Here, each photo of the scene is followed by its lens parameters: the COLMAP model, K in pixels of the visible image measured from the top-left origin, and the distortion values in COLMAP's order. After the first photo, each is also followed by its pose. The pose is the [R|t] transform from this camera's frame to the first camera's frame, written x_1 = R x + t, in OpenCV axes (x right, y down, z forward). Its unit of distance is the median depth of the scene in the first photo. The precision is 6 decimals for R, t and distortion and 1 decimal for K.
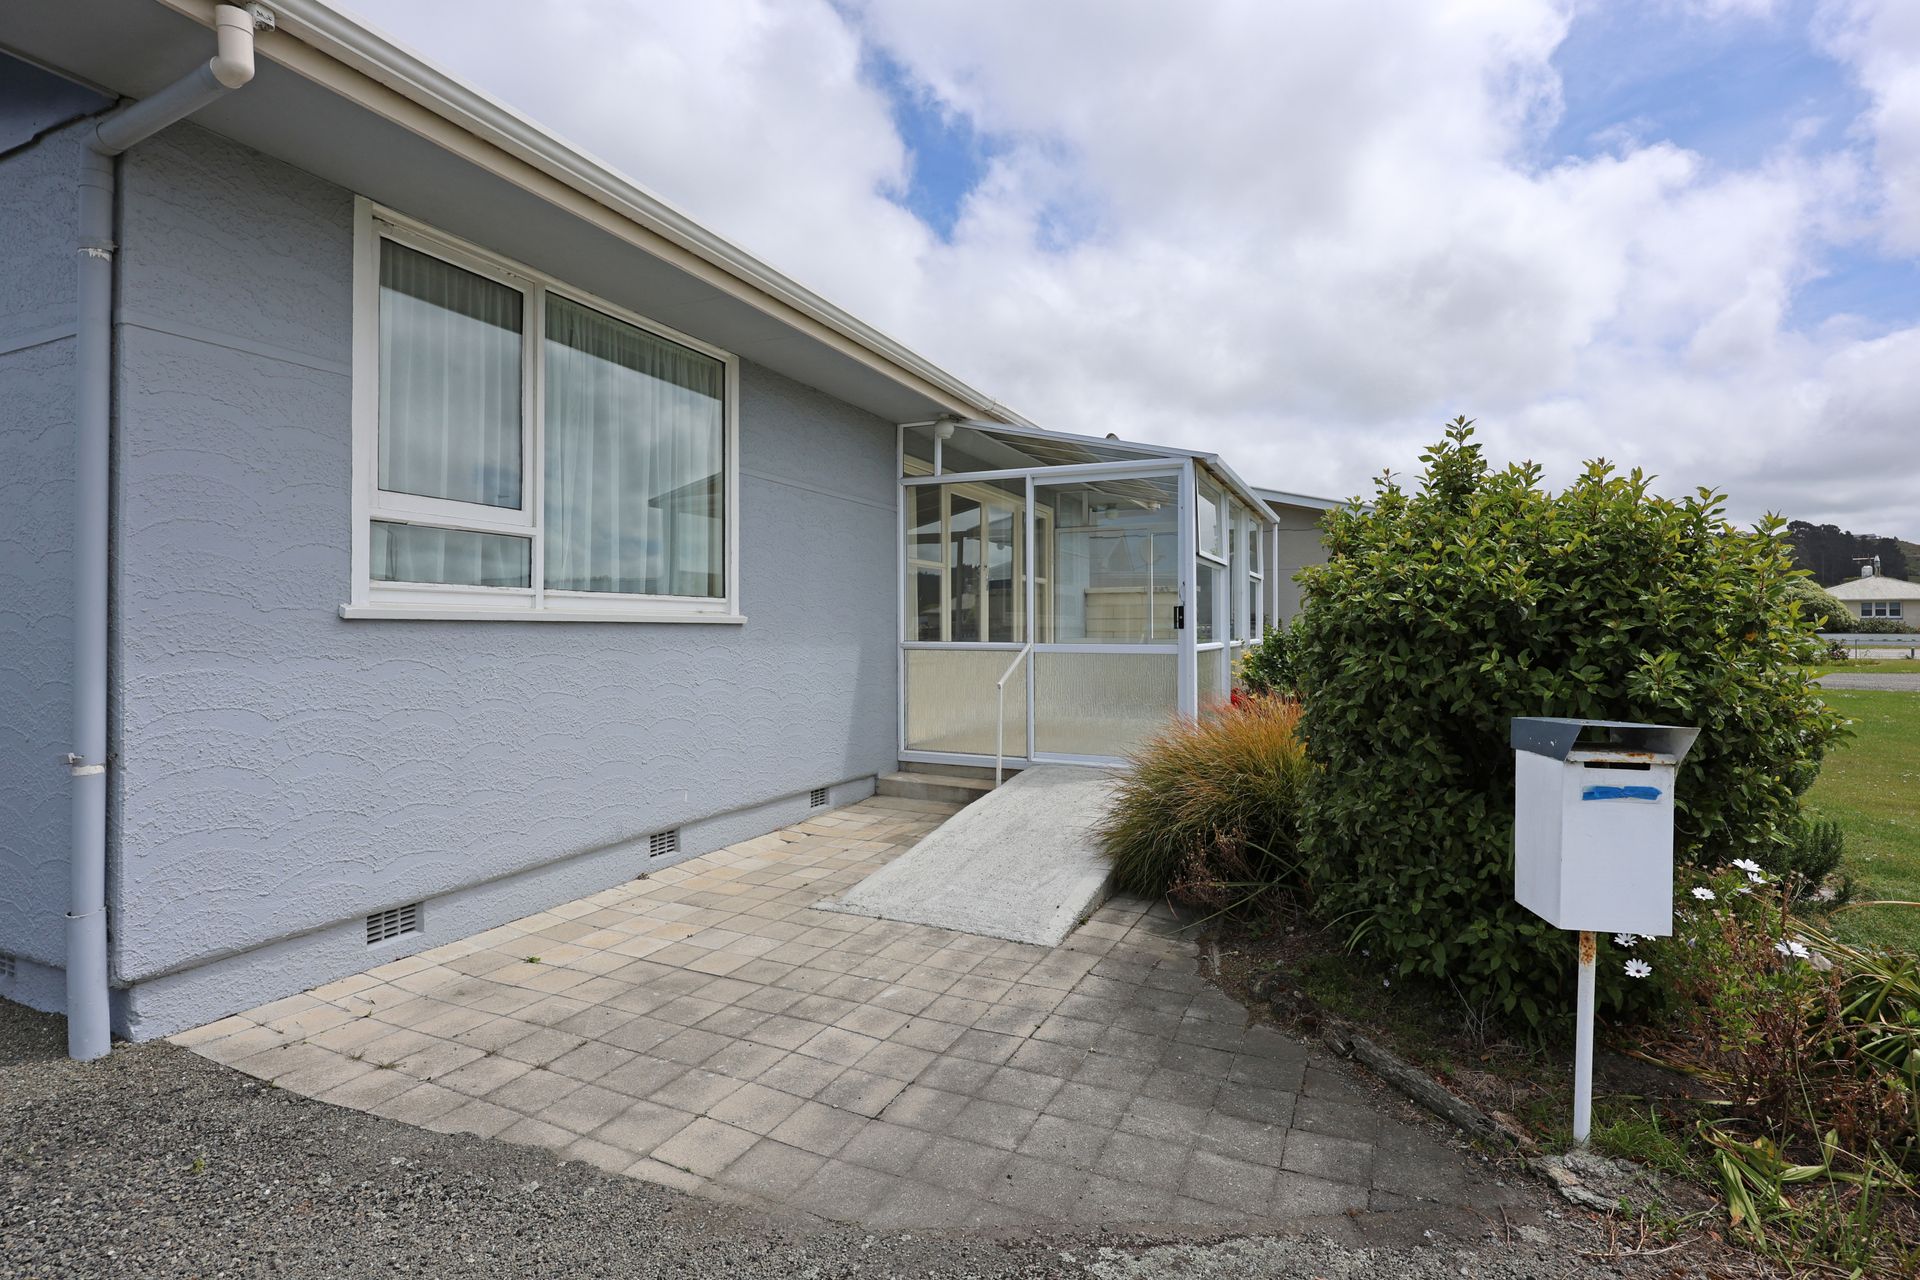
lens RADIAL K [[920.0, 0, 960.8], [0, 920.0, 614.0], [0, 0, 1]] dist [-0.004218, -0.000503]
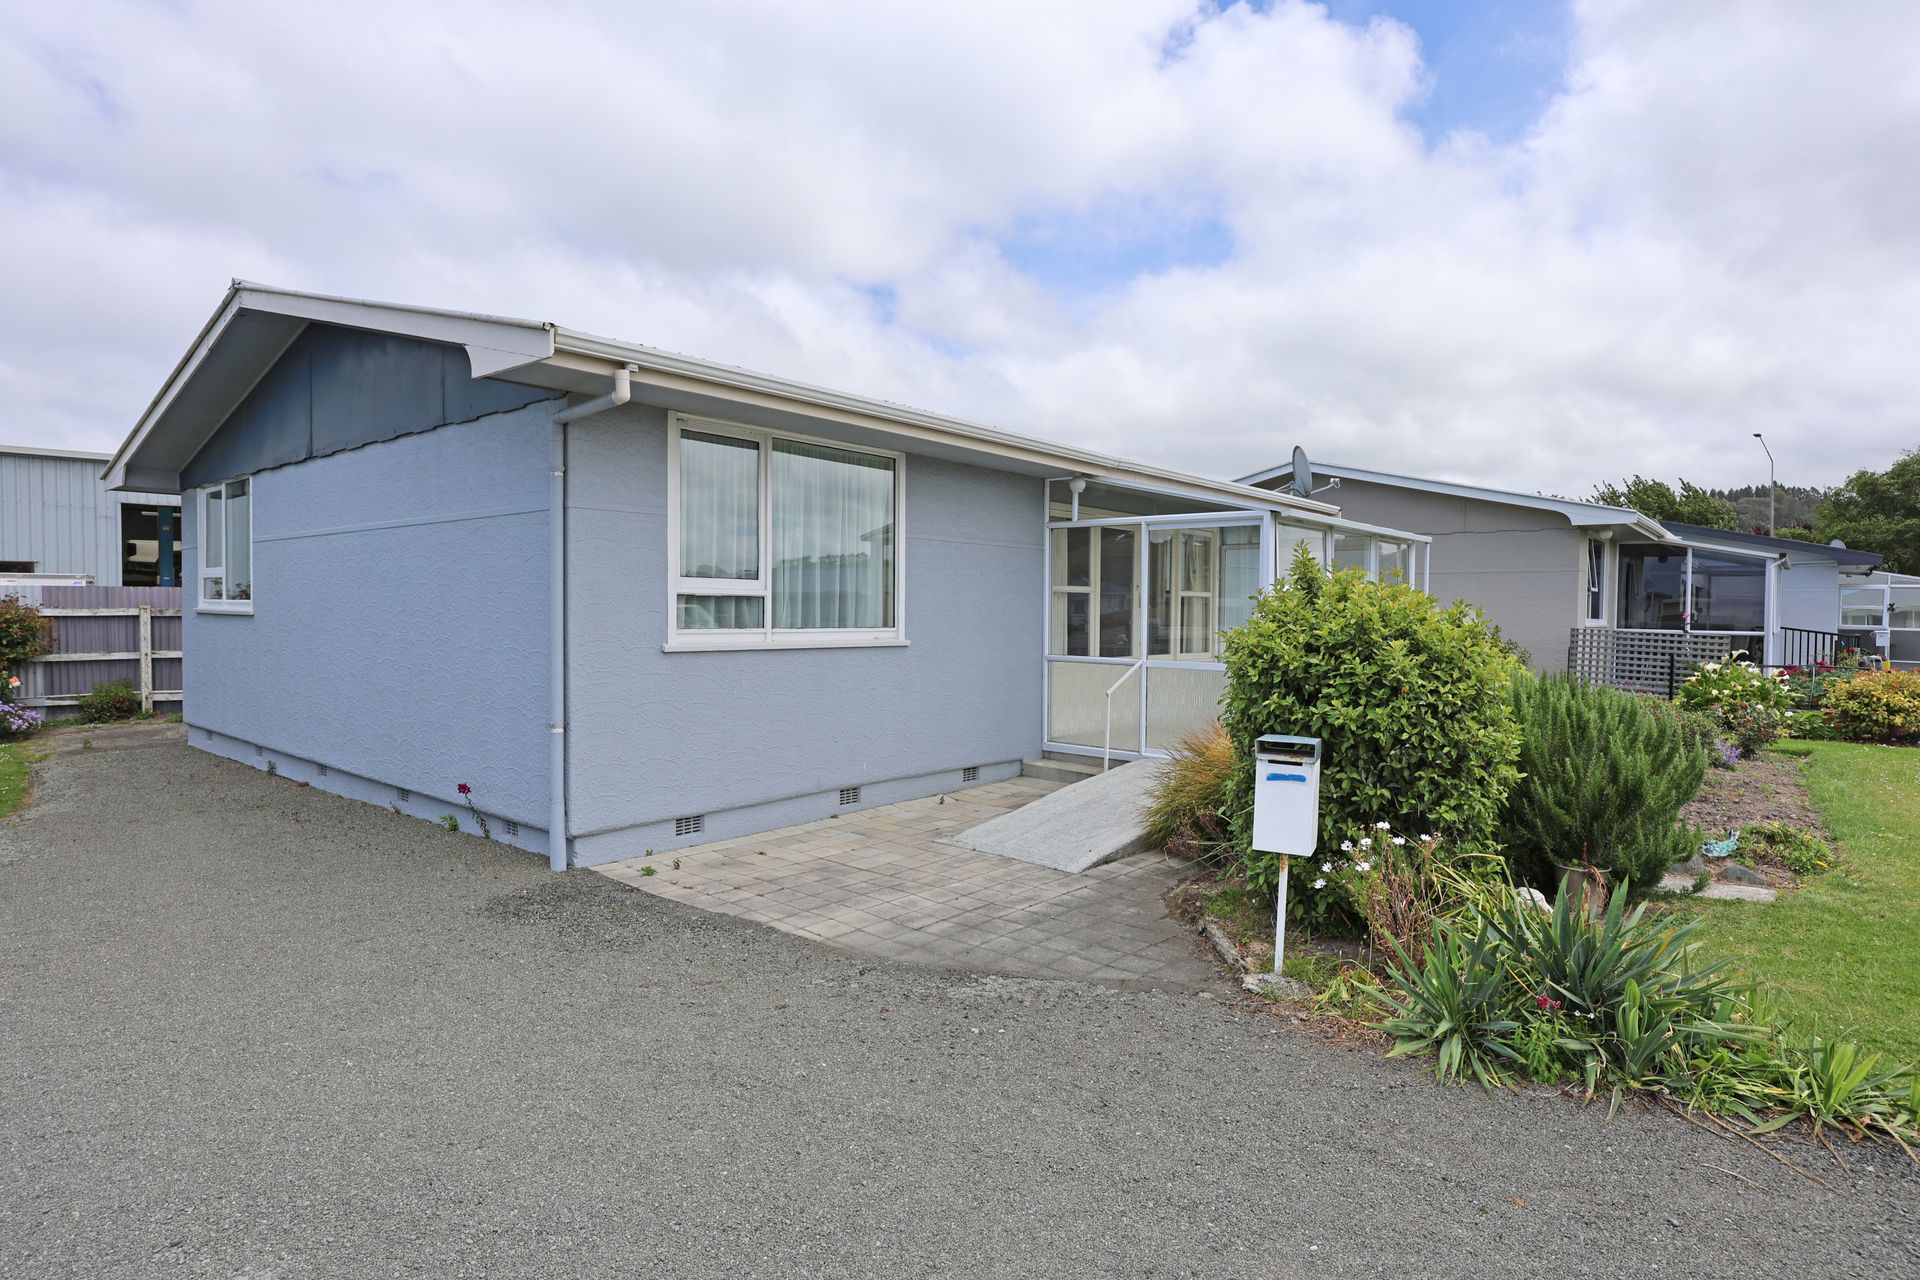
lens RADIAL K [[1040.6, 0, 959.5], [0, 1040.6, 617.3], [0, 0, 1]] dist [-0.001715, -0.000607]
pose [[0.959508, 0.011498, -0.281445, 0.461788], [-0.003971, 0.999619, 0.027298, -0.123218], [0.281652, -0.025075, 0.959189, -0.802385]]
